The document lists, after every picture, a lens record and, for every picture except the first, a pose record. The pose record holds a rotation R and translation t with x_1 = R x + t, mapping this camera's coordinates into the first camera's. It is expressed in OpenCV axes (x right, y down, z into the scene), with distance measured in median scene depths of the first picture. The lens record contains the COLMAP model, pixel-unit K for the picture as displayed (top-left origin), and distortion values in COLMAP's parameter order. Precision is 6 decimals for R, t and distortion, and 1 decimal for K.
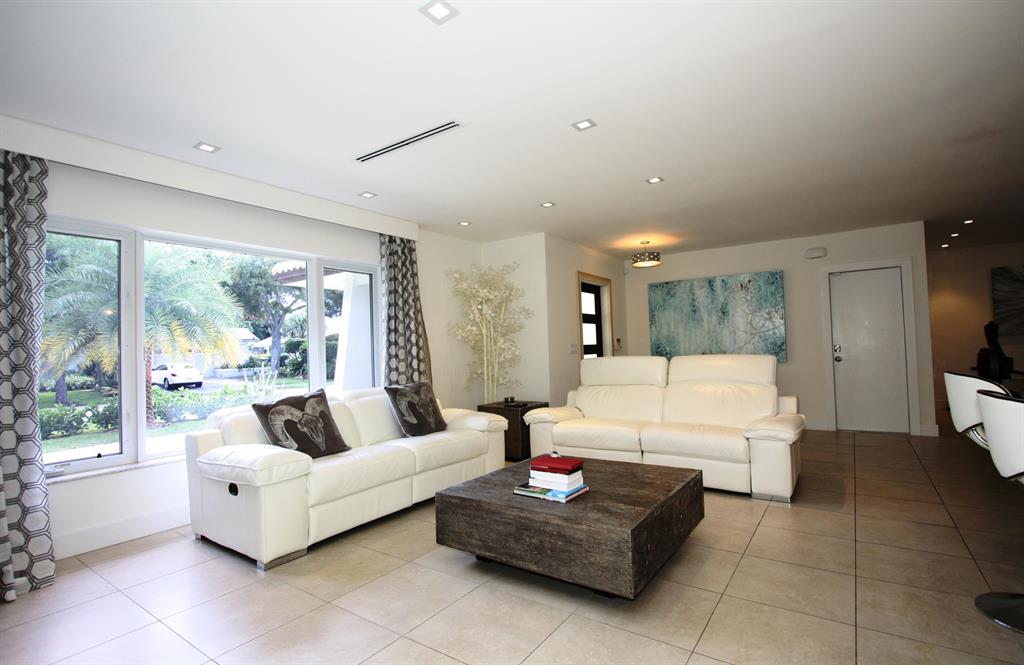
lens RADIAL K [[495.6, 0, 518.6], [0, 495.6, 335.0], [0, 0, 1]] dist [0.005324, 0.000105]
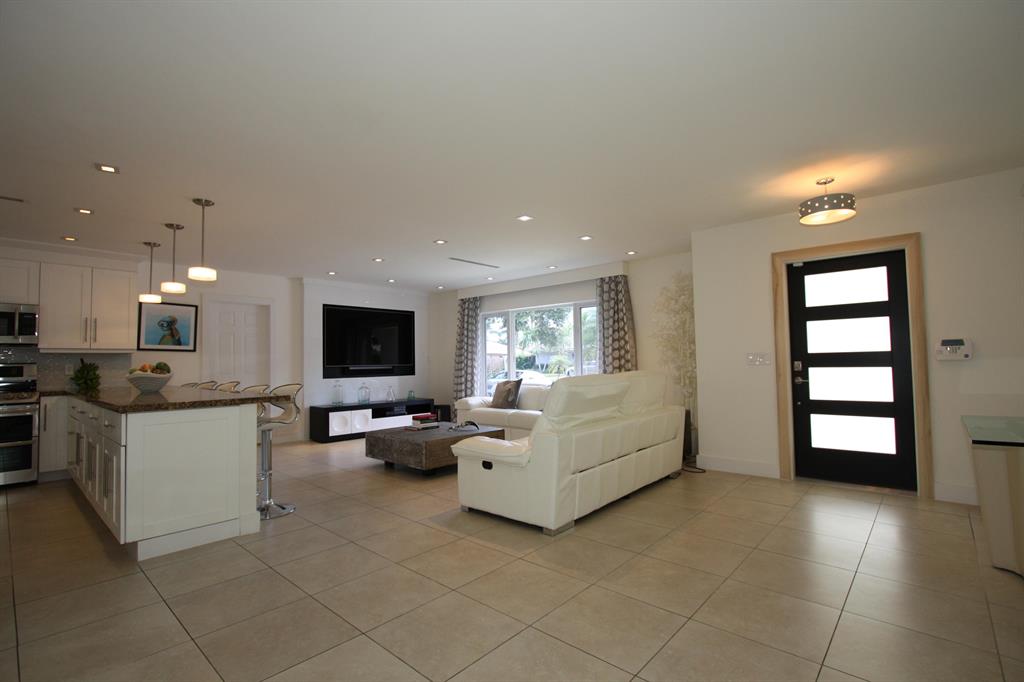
lens RADIAL K [[473.4, 0, 515.6], [0, 473.4, 342.5], [0, 0, 1]] dist [-0.013763, 0.001404]
pose [[-0.138284, -0.006102, -0.990374, 0.826824], [0.048985, 0.998715, -0.012993, -0.005578], [0.989180, -0.050310, -0.137808, 0.677938]]
